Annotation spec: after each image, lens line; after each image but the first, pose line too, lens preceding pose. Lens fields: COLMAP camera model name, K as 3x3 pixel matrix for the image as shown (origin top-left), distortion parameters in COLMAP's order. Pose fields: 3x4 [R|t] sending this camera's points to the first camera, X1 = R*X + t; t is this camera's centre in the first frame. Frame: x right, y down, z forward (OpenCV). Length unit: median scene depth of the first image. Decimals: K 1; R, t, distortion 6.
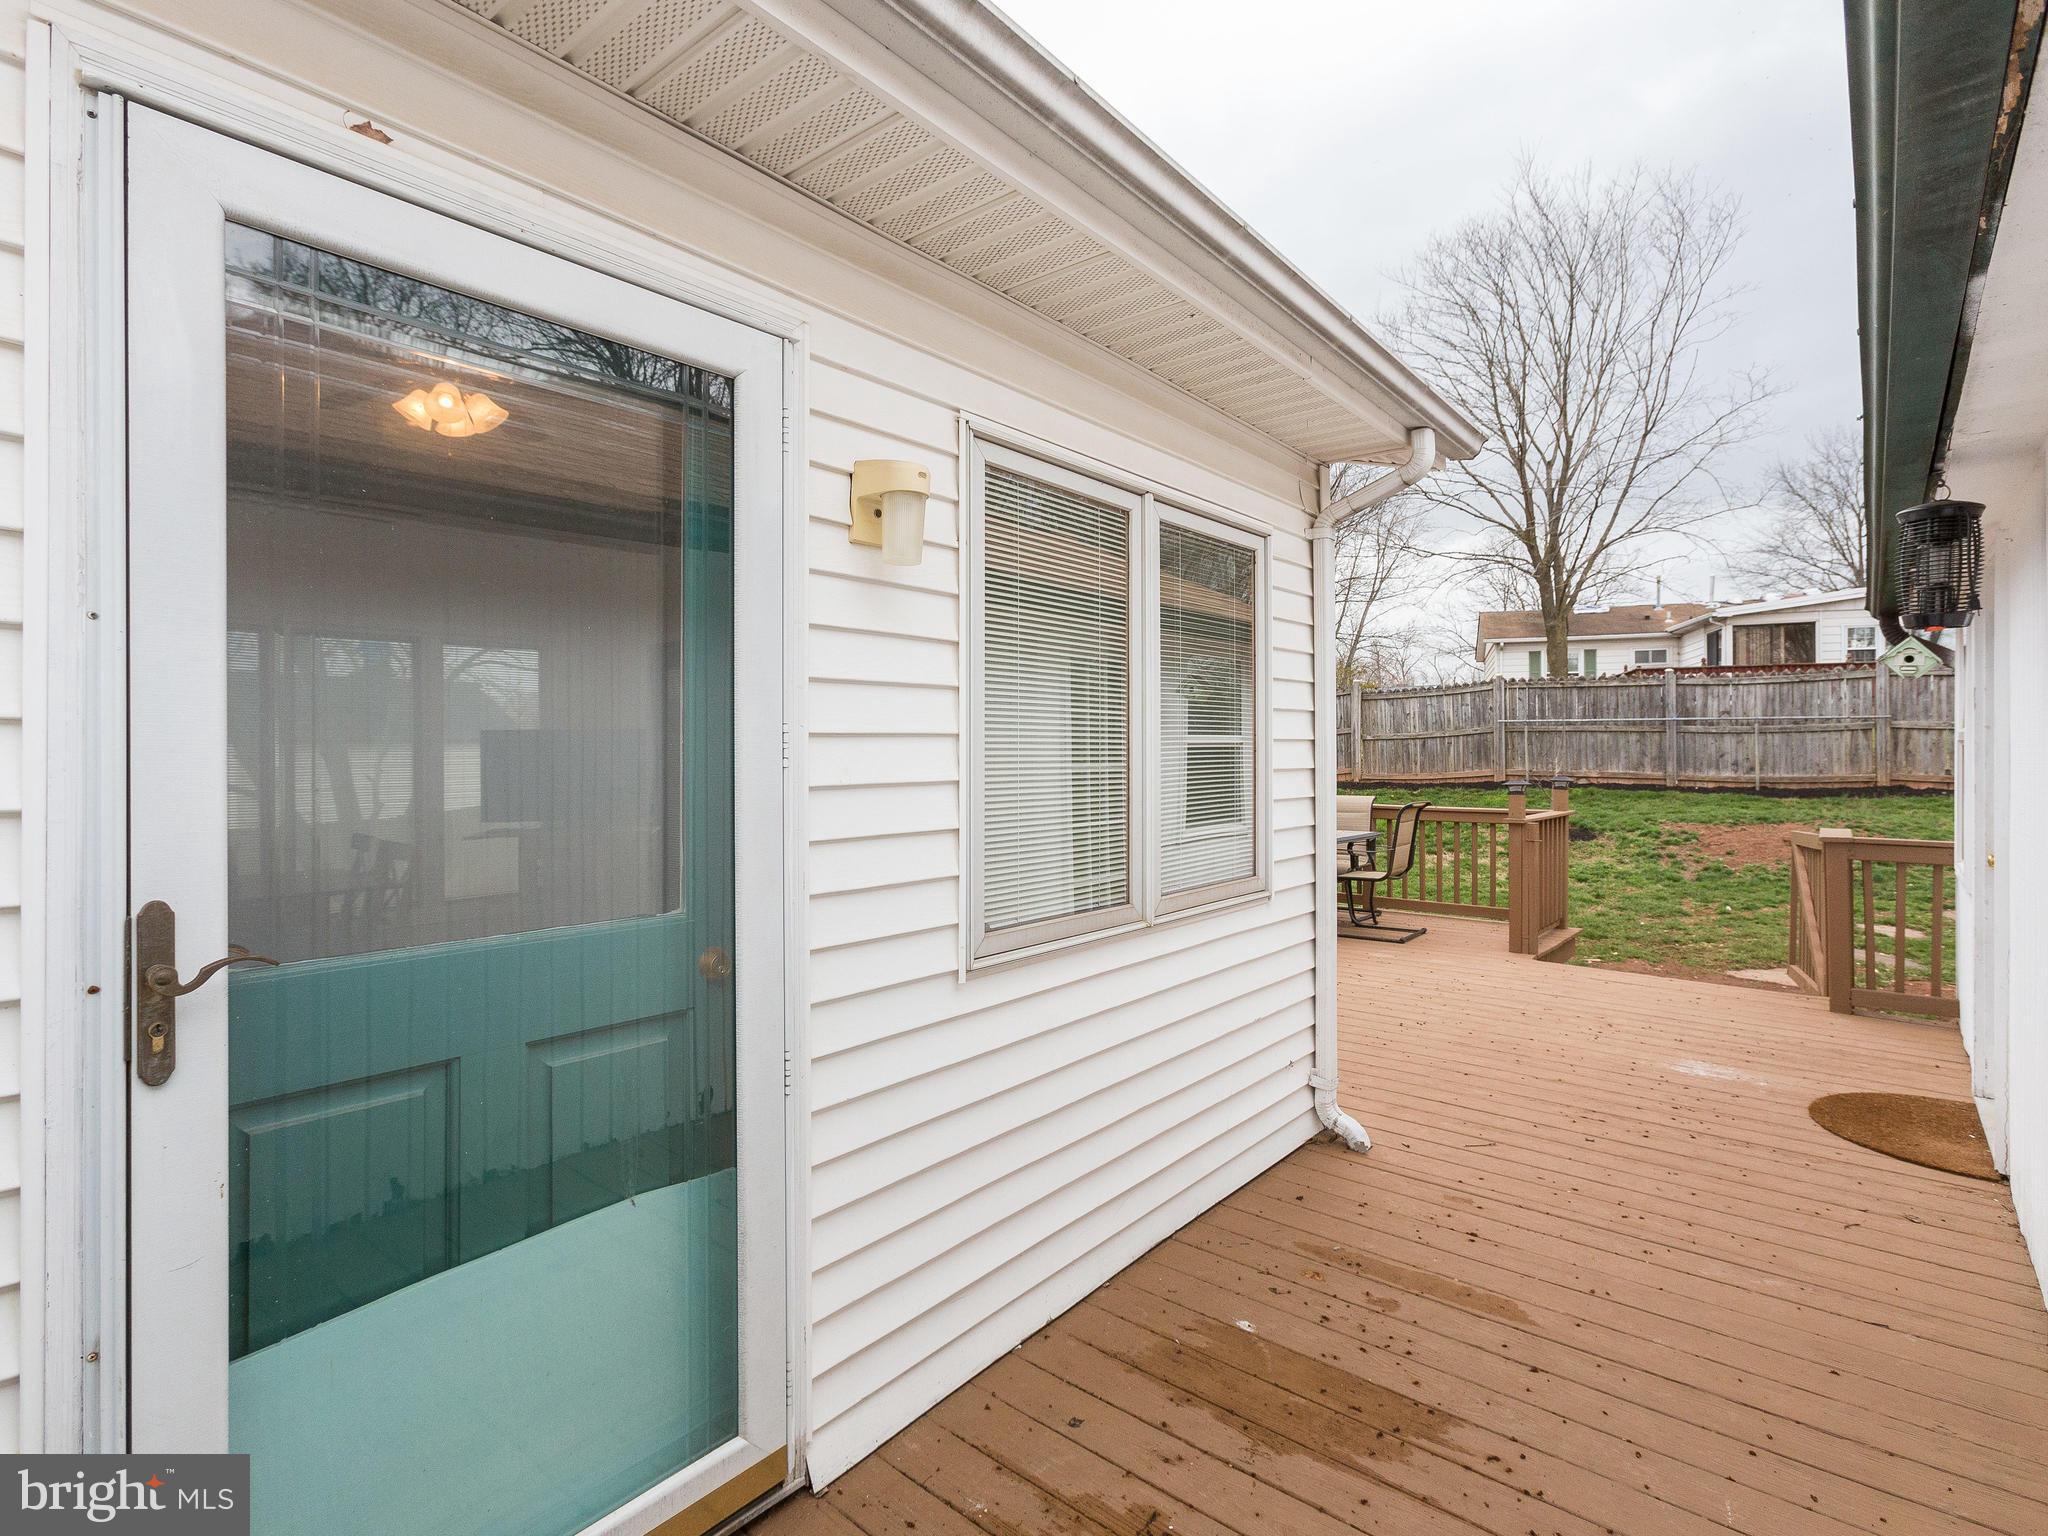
lens RADIAL K [[1027.1, 0, 1019.1], [0, 1027.1, 741.5], [0, 0, 1]] dist [-0.002268, 0.000936]
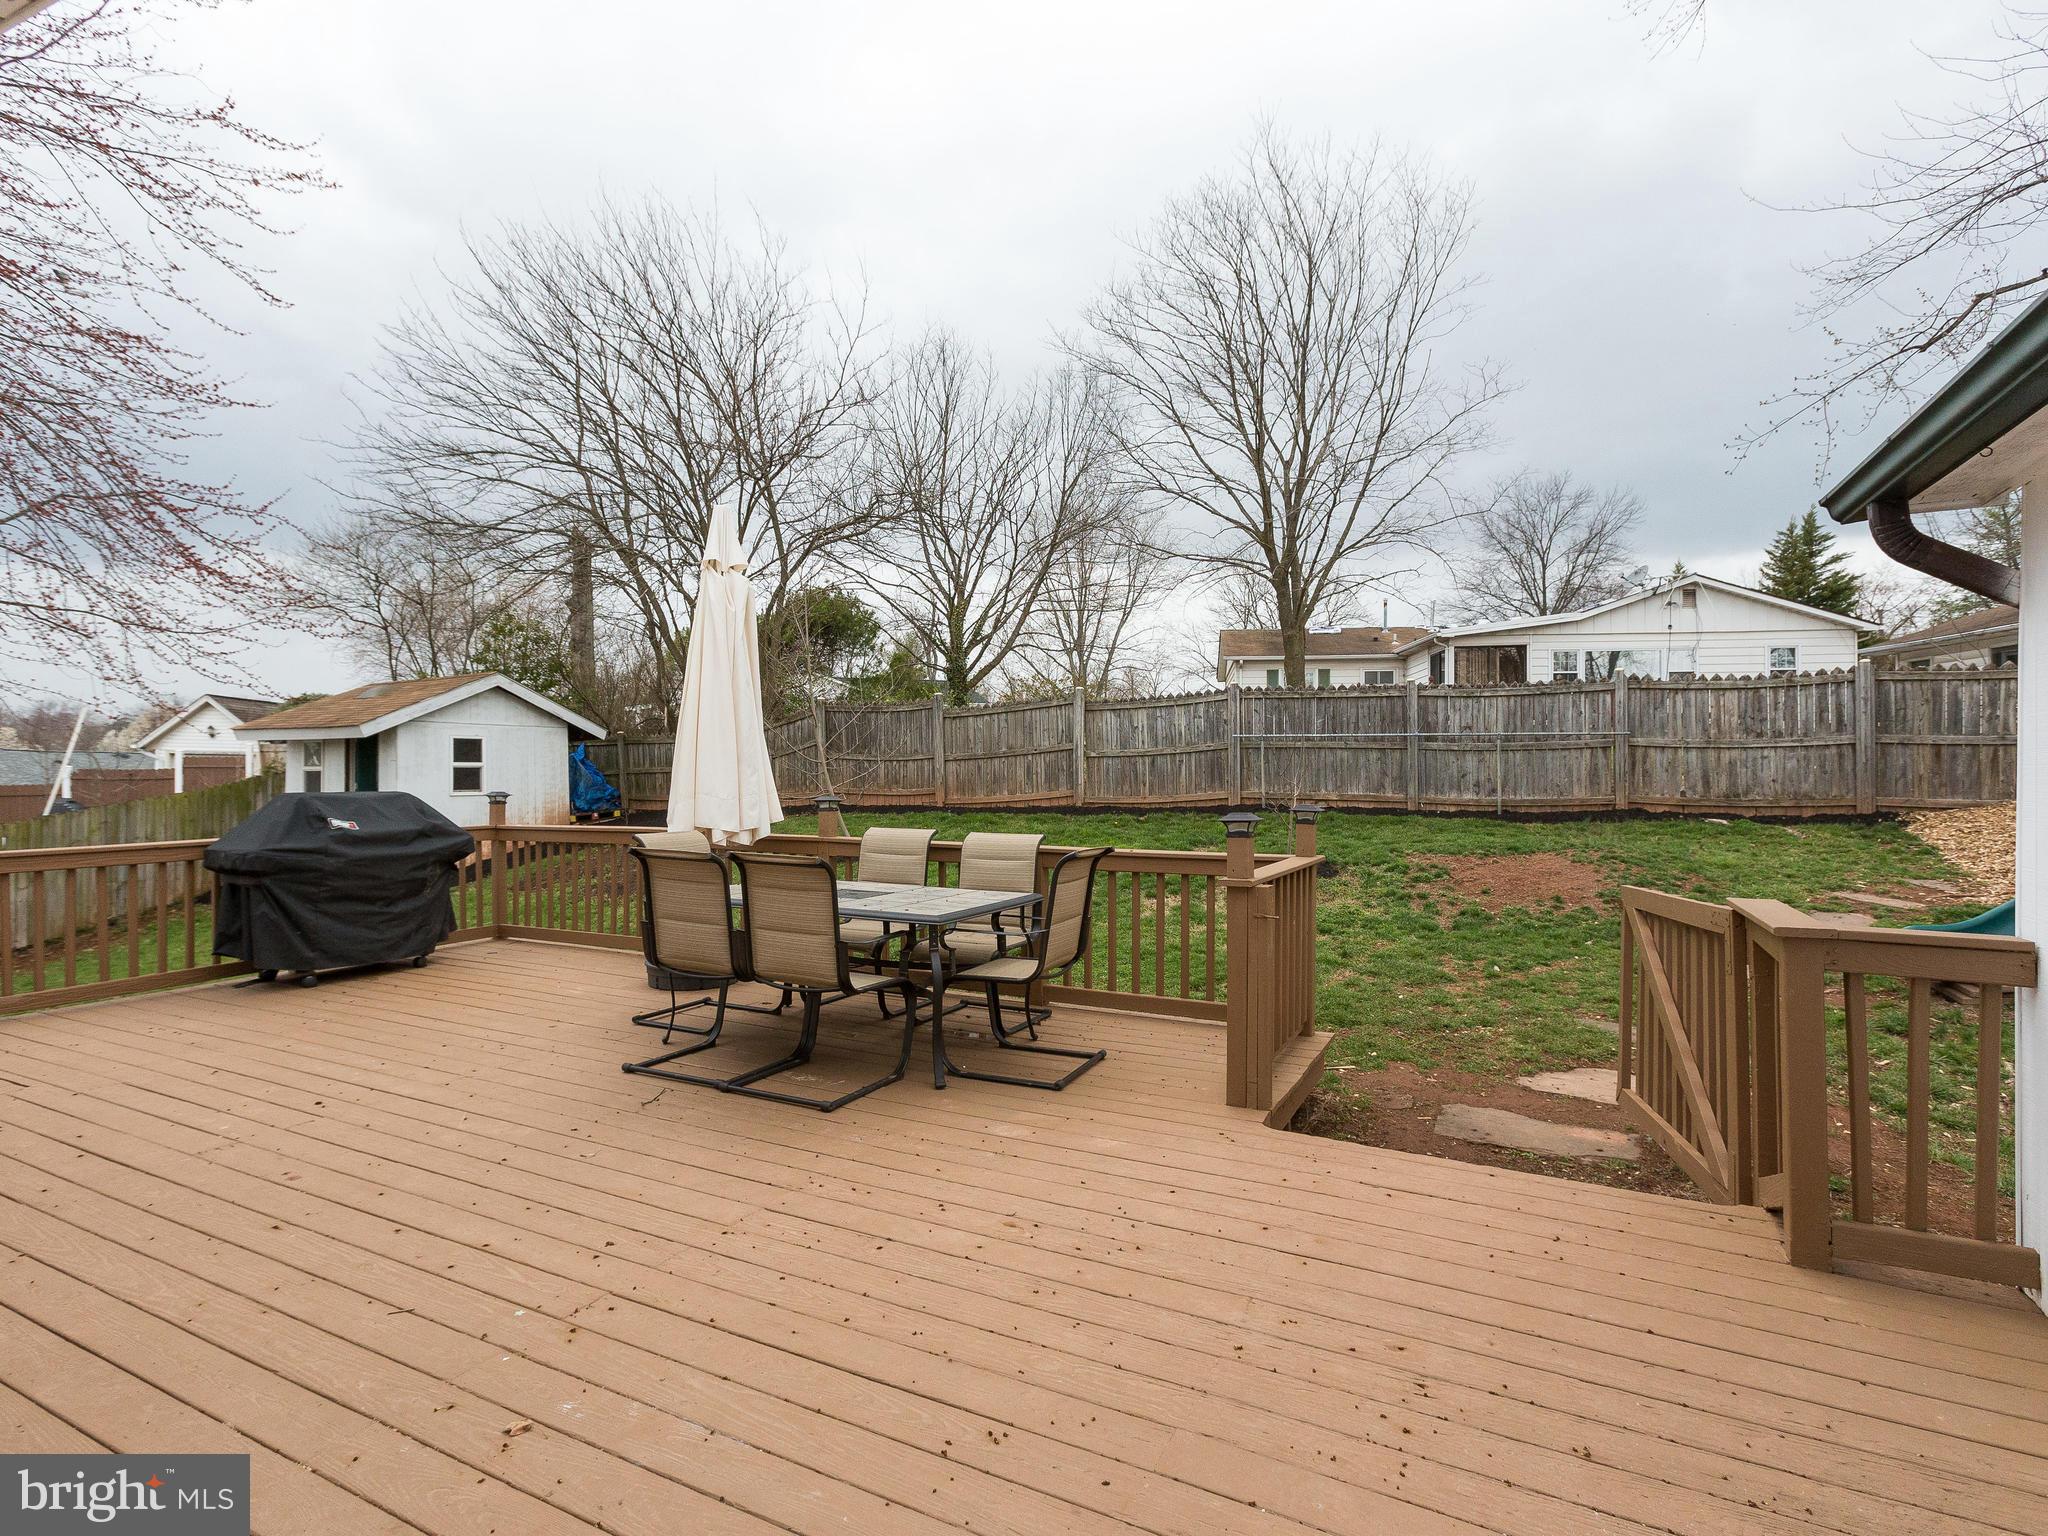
lens RADIAL K [[1031.6, 0, 1014.3], [0, 1031.6, 760.6], [0, 0, 1]] dist [-0.016333, 0.014241]
pose [[0.975919, 0.004875, 0.218081, 0.095339], [-0.004528, 0.999988, -0.002089, 0.003813], [-0.218088, 0.001051, 0.975928, 0.187800]]
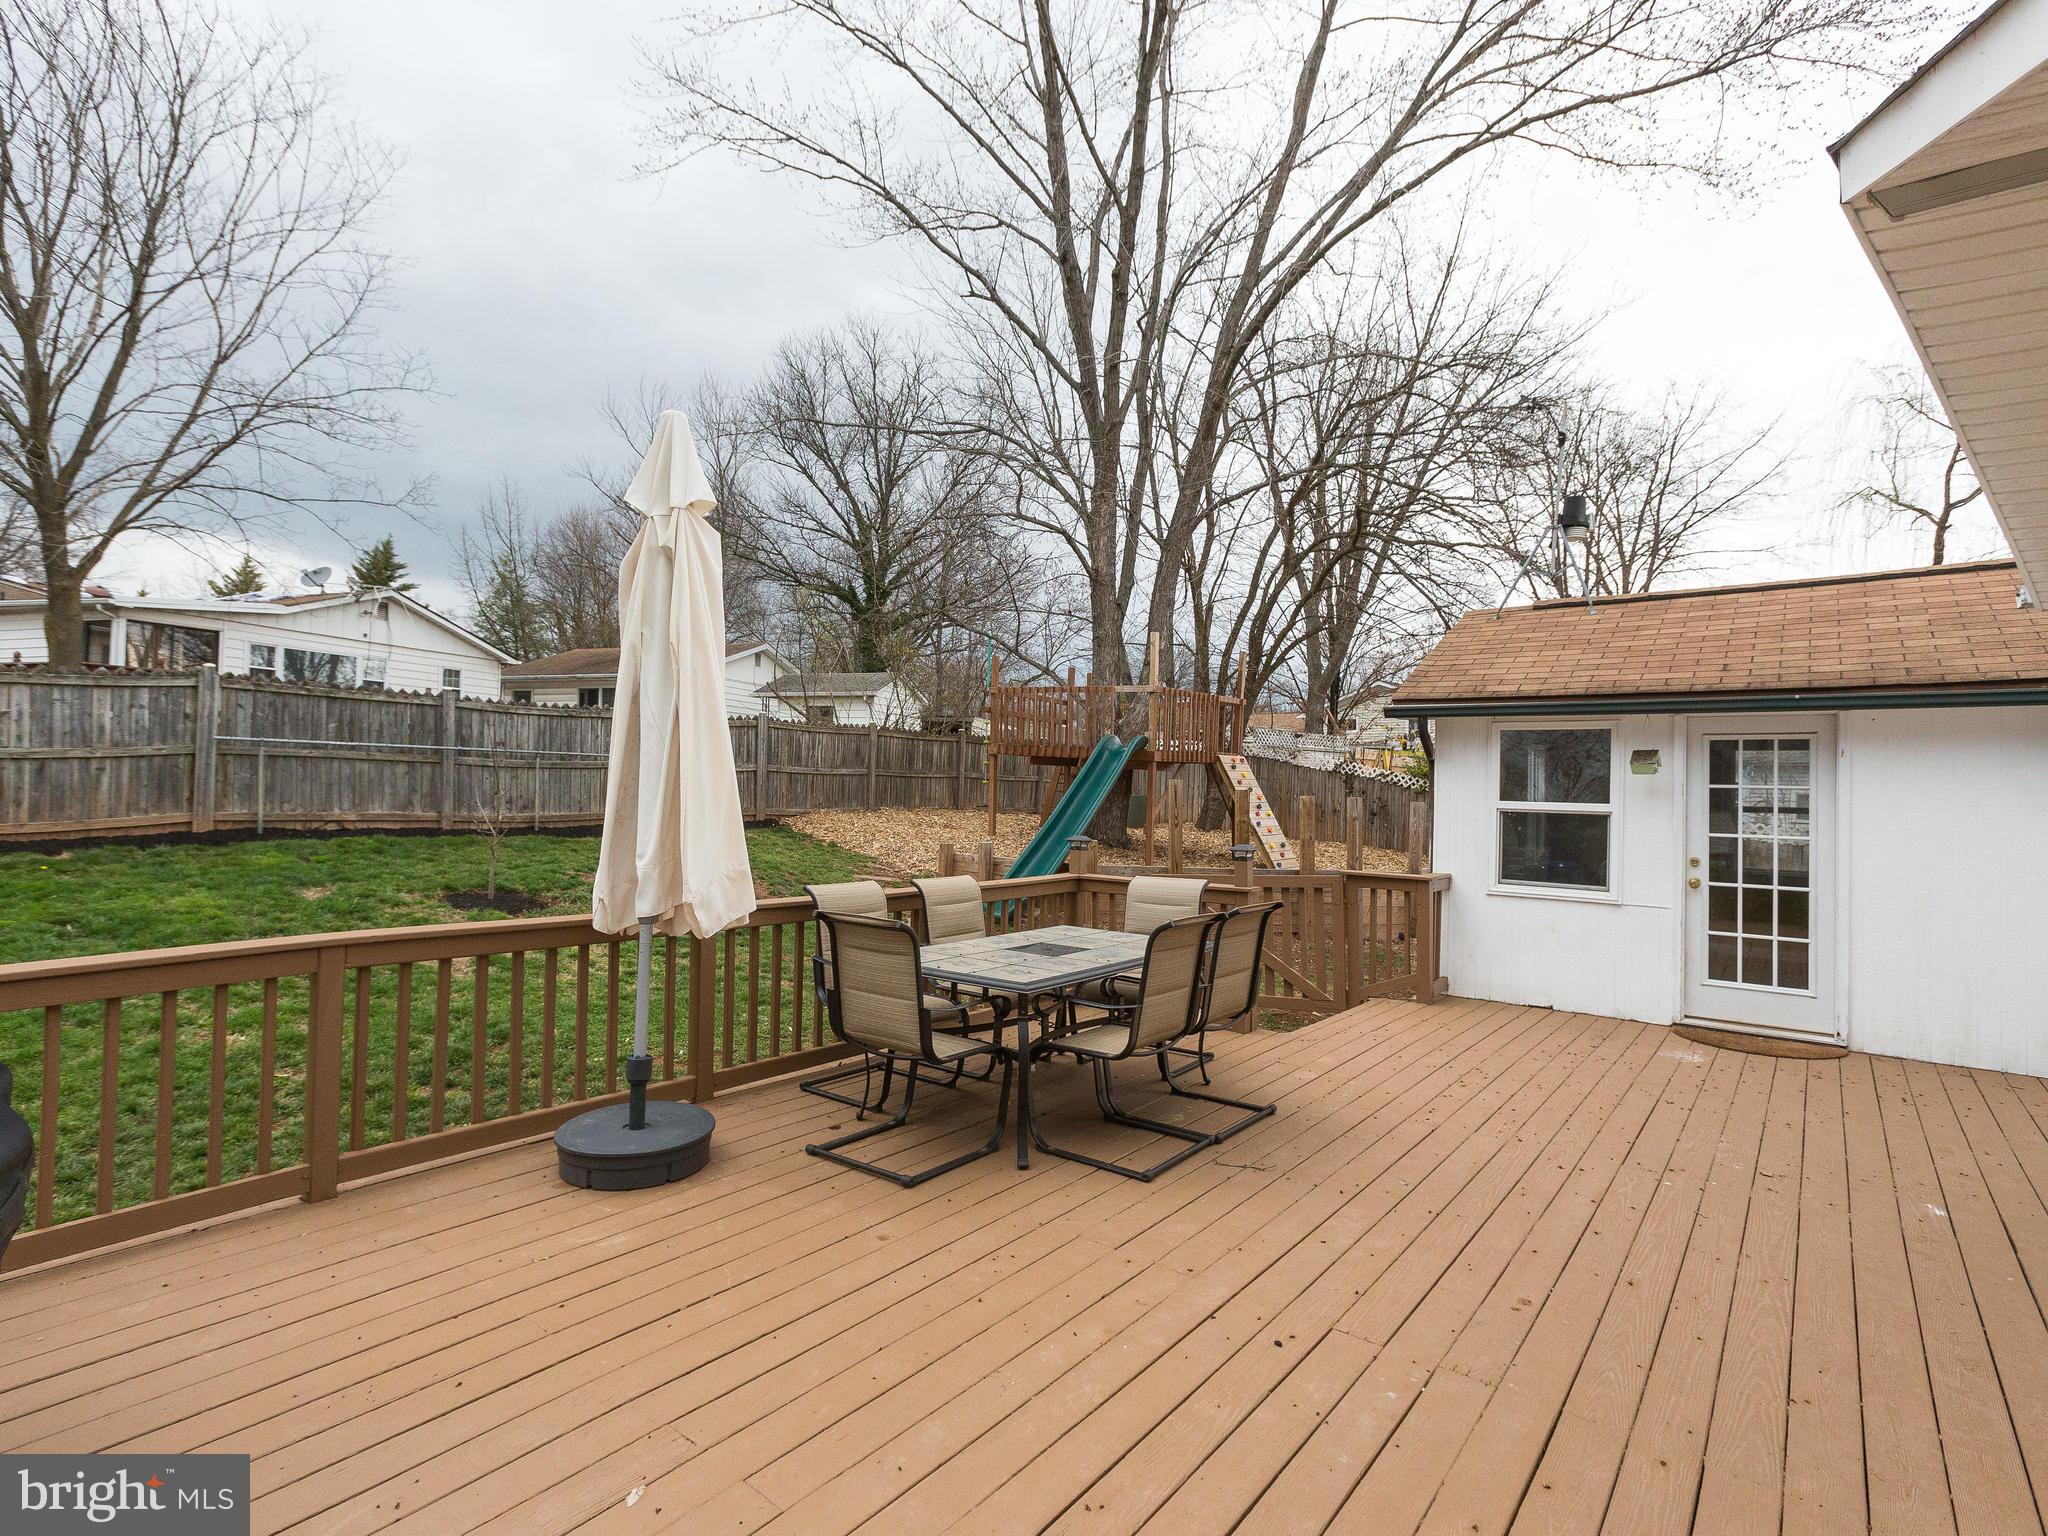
lens RADIAL K [[1031.6, 0, 1014.3], [0, 1031.6, 760.6], [0, 0, 1]] dist [-0.016333, 0.014241]
pose [[-0.026863, 0.024231, 0.999345, -0.188488], [-0.028769, 0.999273, -0.025003, -0.003839], [-0.999225, -0.029422, -0.026146, 0.521940]]
